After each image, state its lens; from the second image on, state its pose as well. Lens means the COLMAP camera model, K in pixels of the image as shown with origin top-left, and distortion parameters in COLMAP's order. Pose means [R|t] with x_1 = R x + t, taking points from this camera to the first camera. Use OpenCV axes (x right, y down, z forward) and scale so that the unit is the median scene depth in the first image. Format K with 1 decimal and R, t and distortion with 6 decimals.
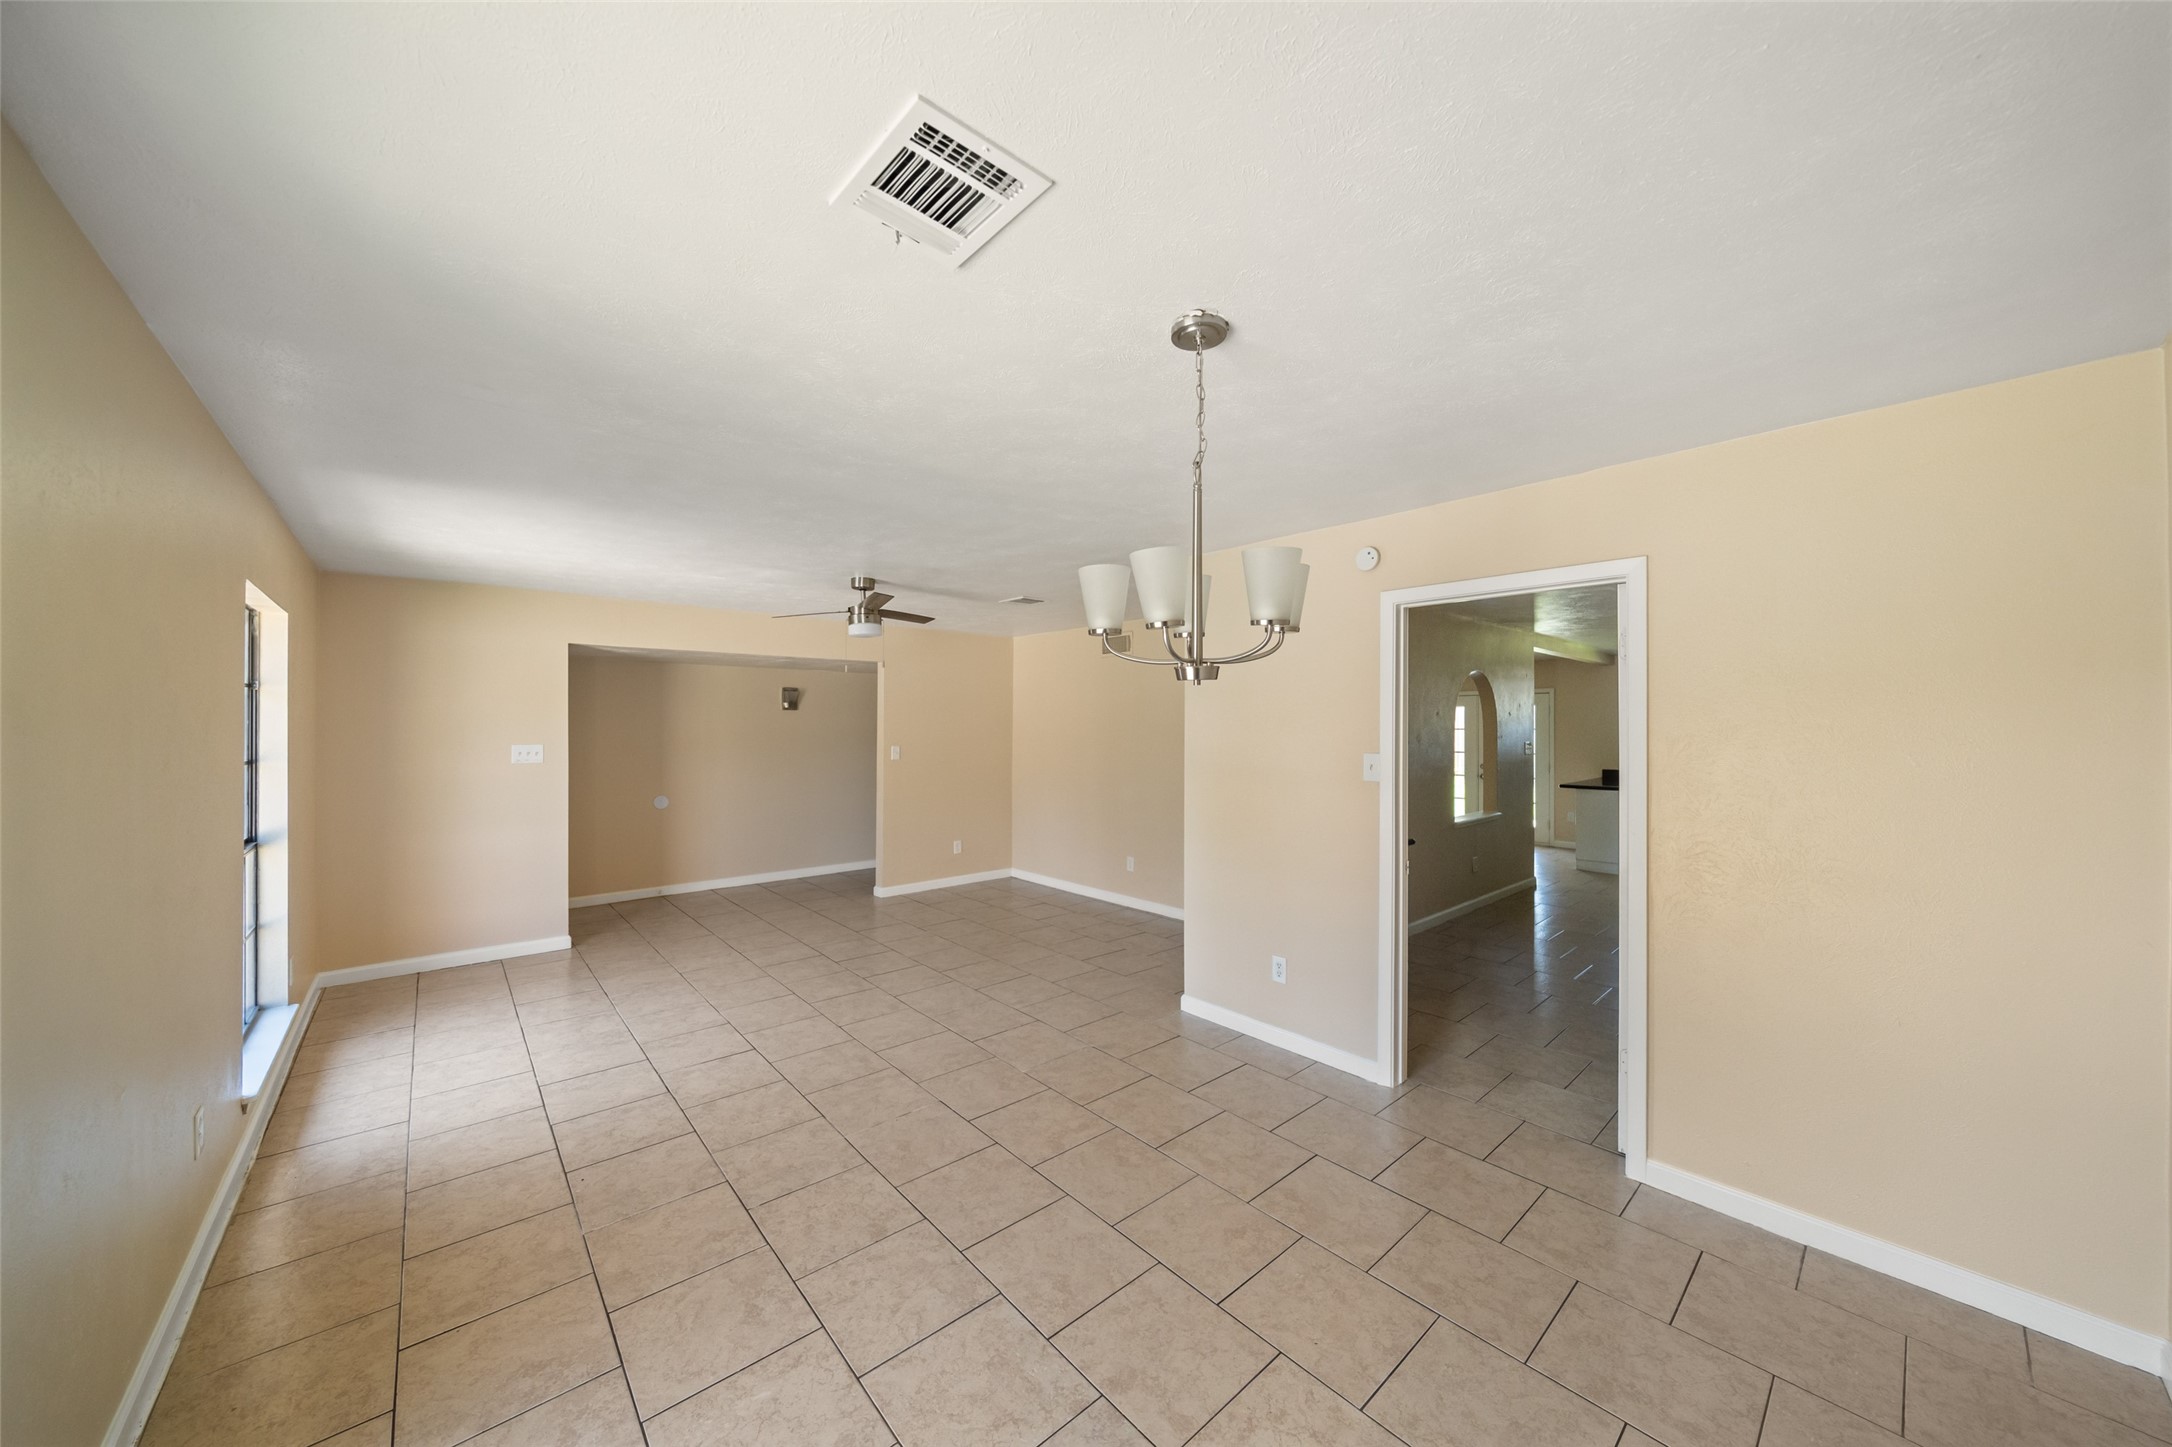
lens RADIAL K [[753.4, 0, 1092.0], [0, 753.4, 726.3], [0, 0, 1]] dist [-0.005561, 0.000230]
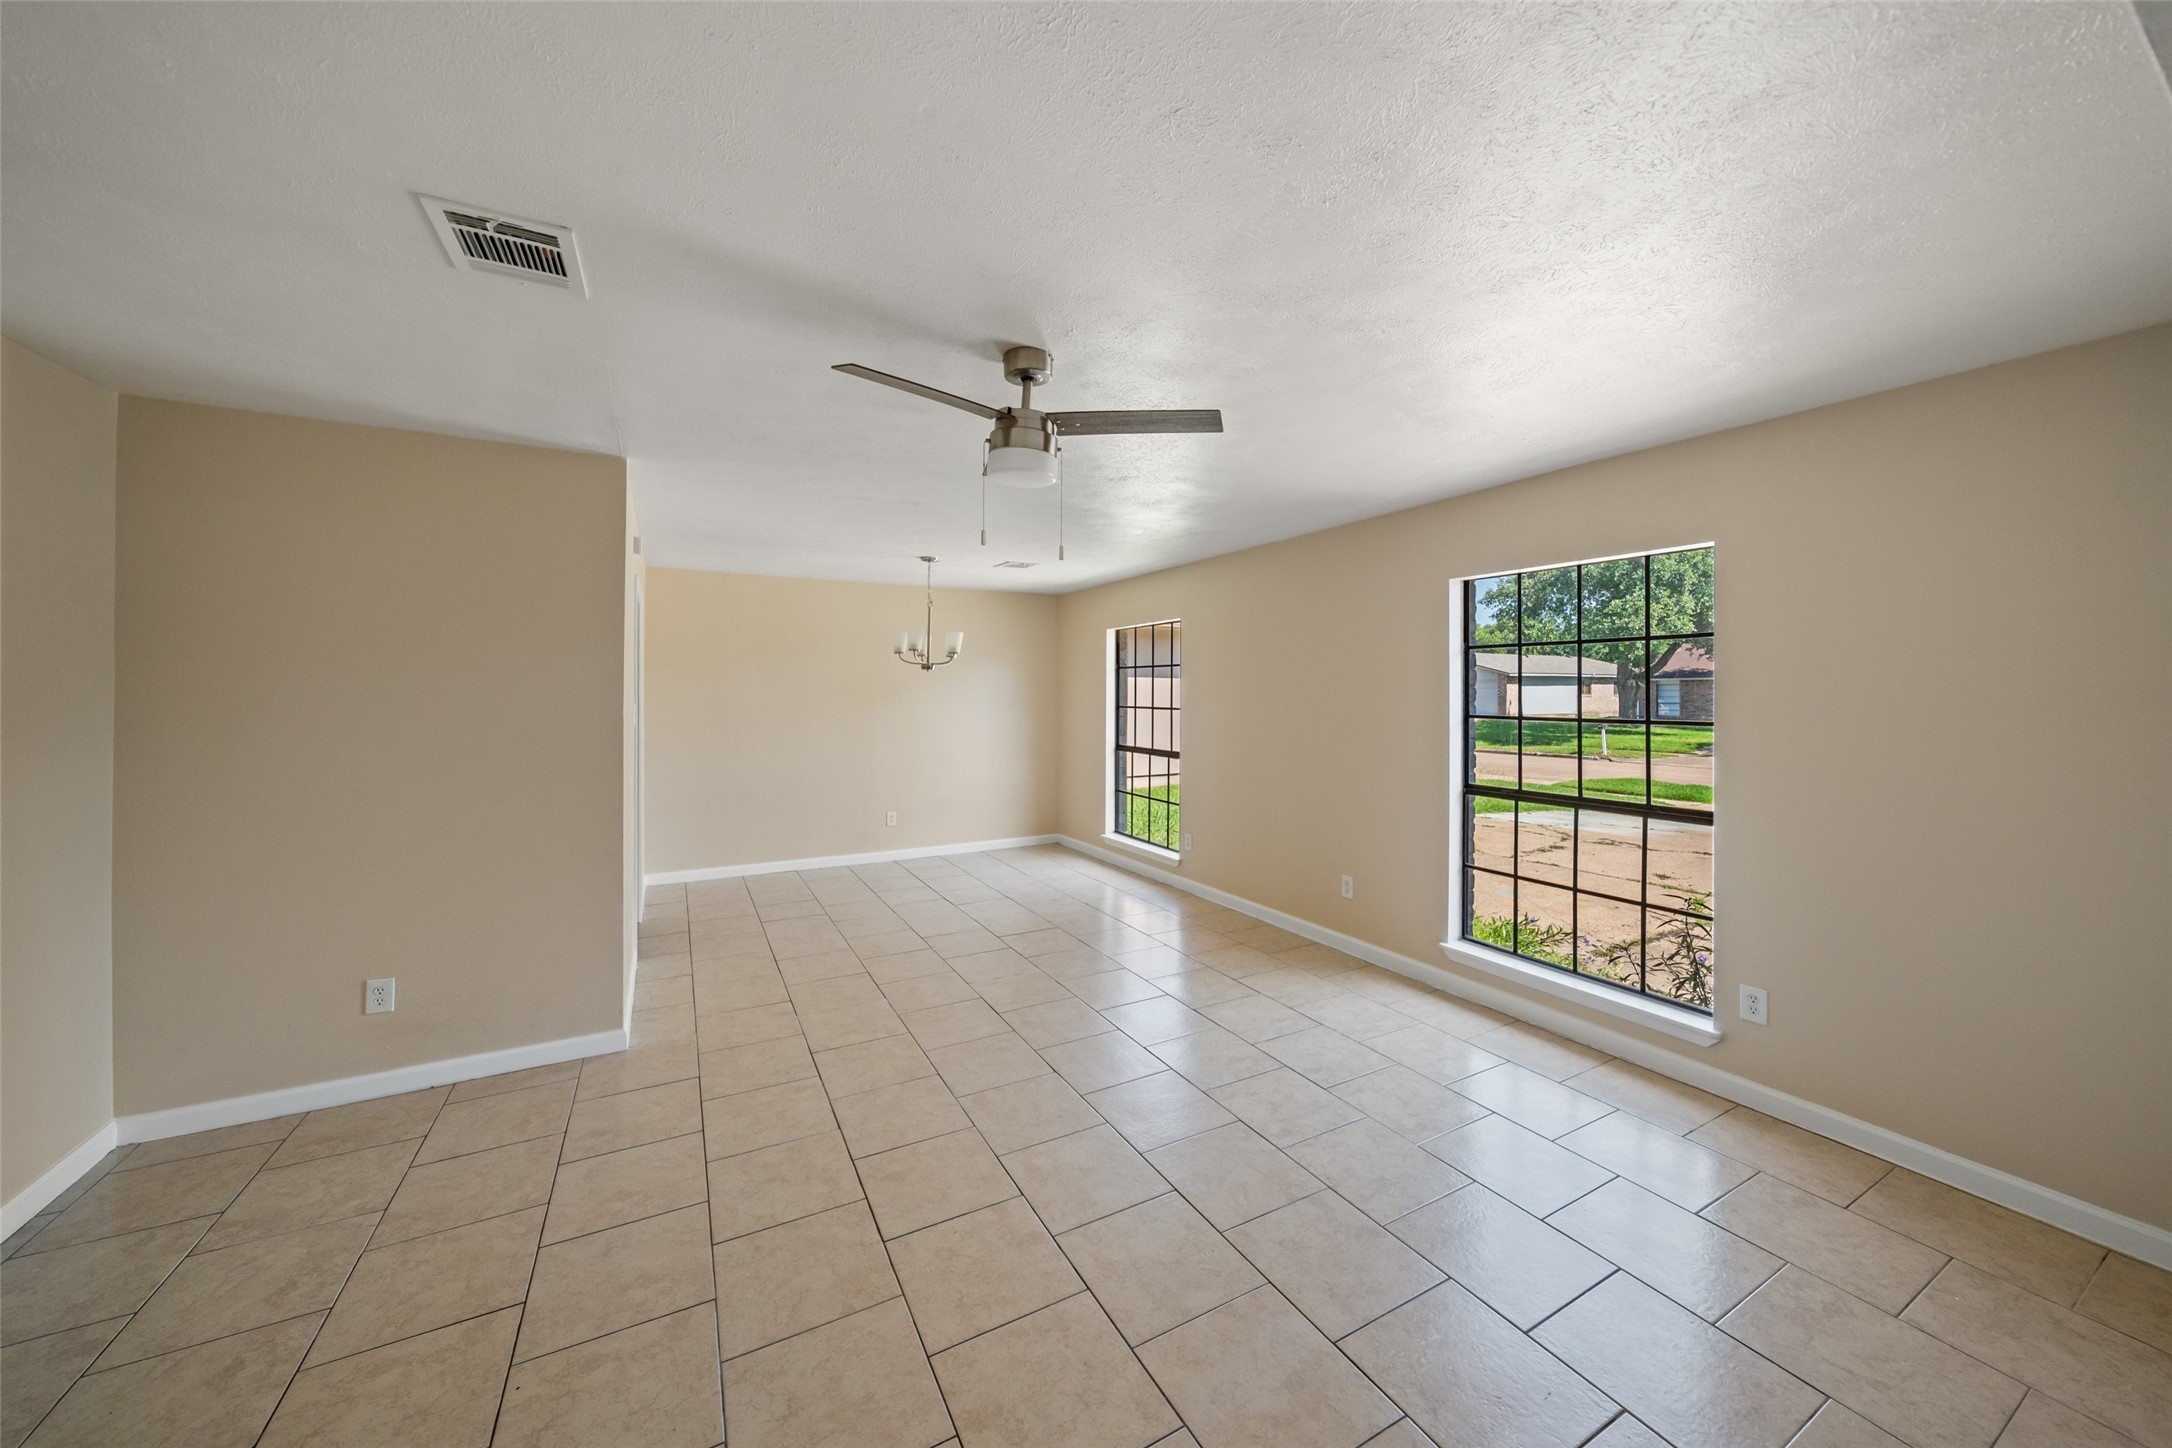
lens RADIAL K [[753.4, 0, 1096.5], [0, 753.4, 698.0], [0, 0, 1]] dist [-0.005561, 0.000230]
pose [[-0.976974, -0.005149, 0.213295, -0.532589], [-0.003539, 0.999962, 0.007929, 0.012038], [-0.213327, 0.006992, -0.976956, 1.718069]]
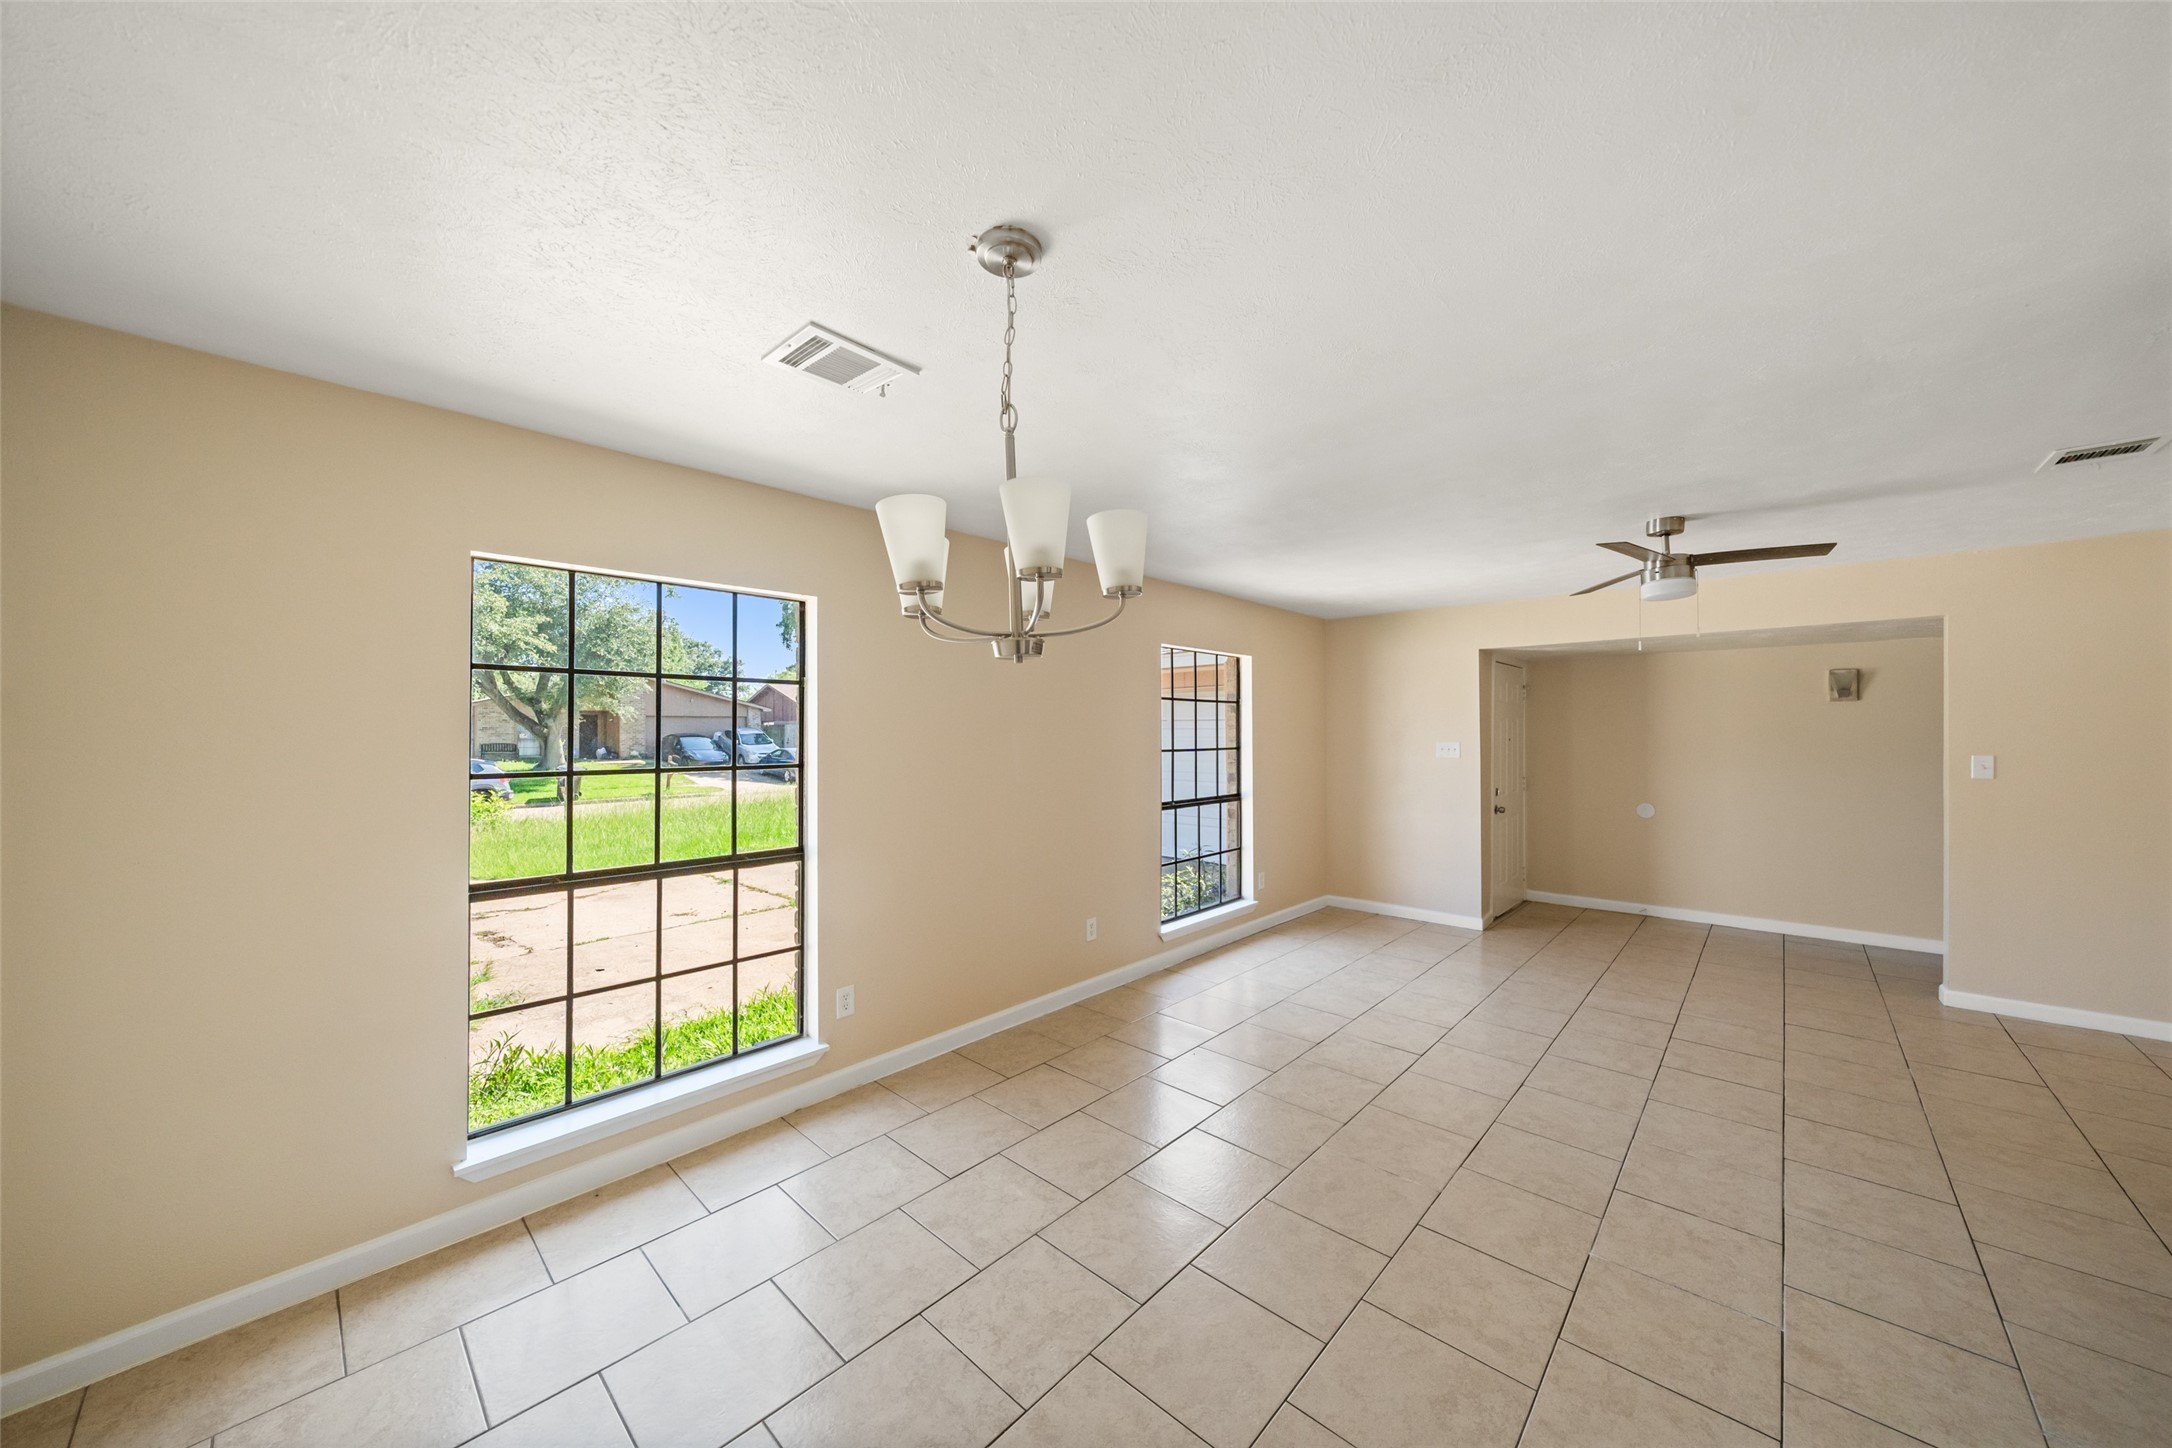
lens RADIAL K [[753.4, 0, 1085.7], [0, 753.4, 725.4], [0, 0, 1]] dist [-0.005561, 0.000230]
pose [[0.094131, -0.008217, -0.995526, 0.438510], [0.002253, 0.999965, -0.008041, 0.010099], [0.995557, -0.001486, 0.094146, 0.439725]]
